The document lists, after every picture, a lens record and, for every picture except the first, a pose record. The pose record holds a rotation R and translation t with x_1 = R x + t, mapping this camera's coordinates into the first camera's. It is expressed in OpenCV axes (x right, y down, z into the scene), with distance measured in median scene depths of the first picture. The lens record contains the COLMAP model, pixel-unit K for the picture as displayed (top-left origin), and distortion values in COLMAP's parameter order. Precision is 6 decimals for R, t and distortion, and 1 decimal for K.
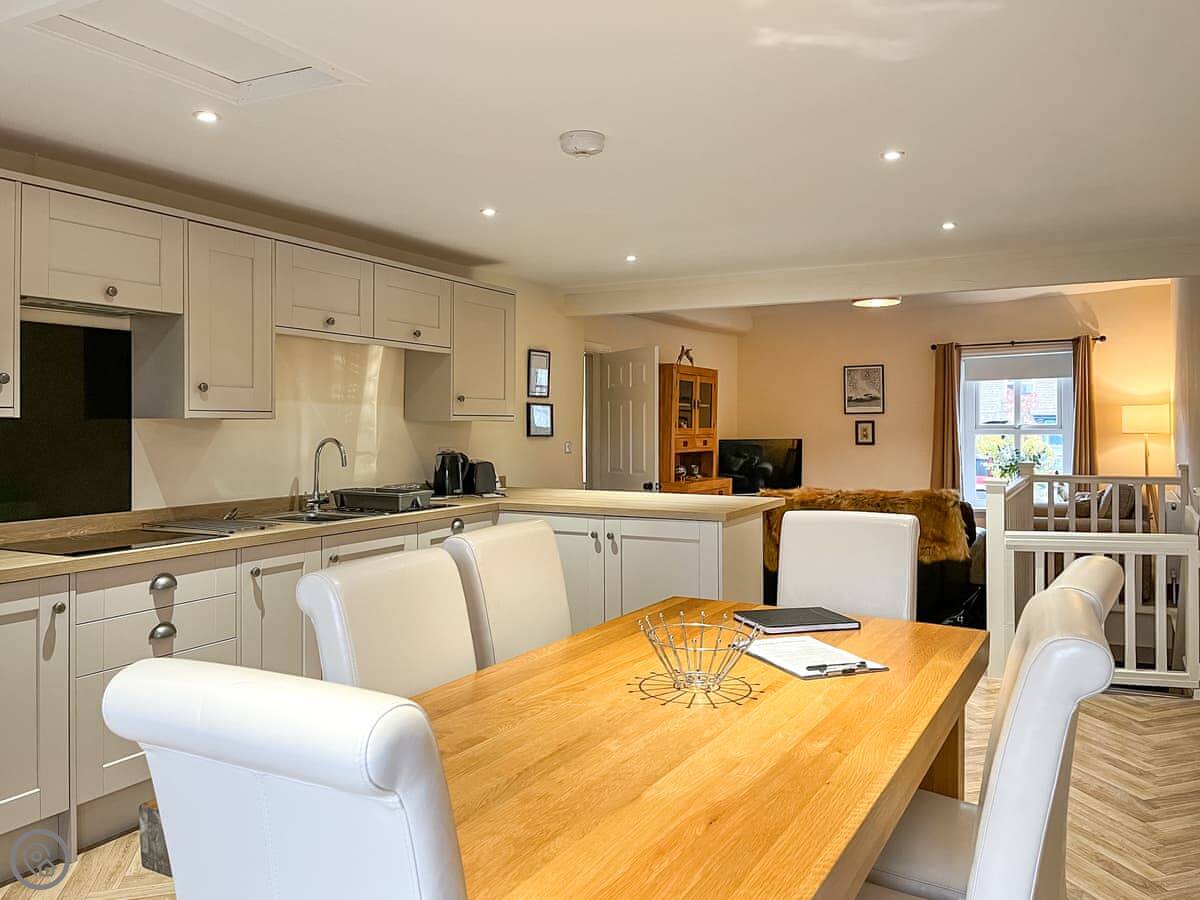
lens RADIAL K [[877.0, 0, 619.9], [0, 877.0, 405.4], [0, 0, 1]] dist [0.078258, -0.083409]
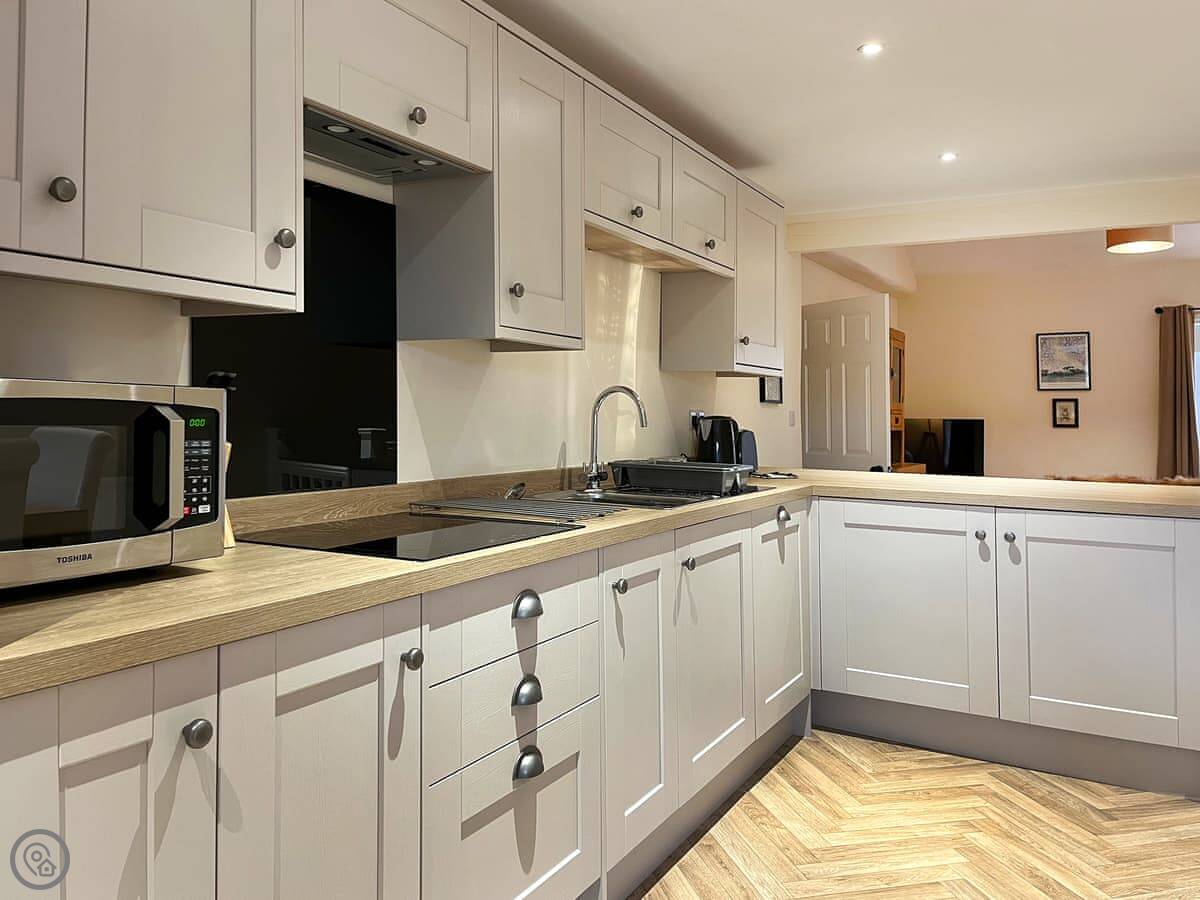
lens RADIAL K [[901.2, 0, 598.0], [0, 901.2, 383.9], [0, 0, 1]] dist [0.071535, -0.092370]
pose [[0.998896, 0.010189, -0.045859, -0.310918], [-0.010694, 0.999885, -0.010793, 0.043114], [0.045743, 0.011272, 0.998890, 0.293050]]
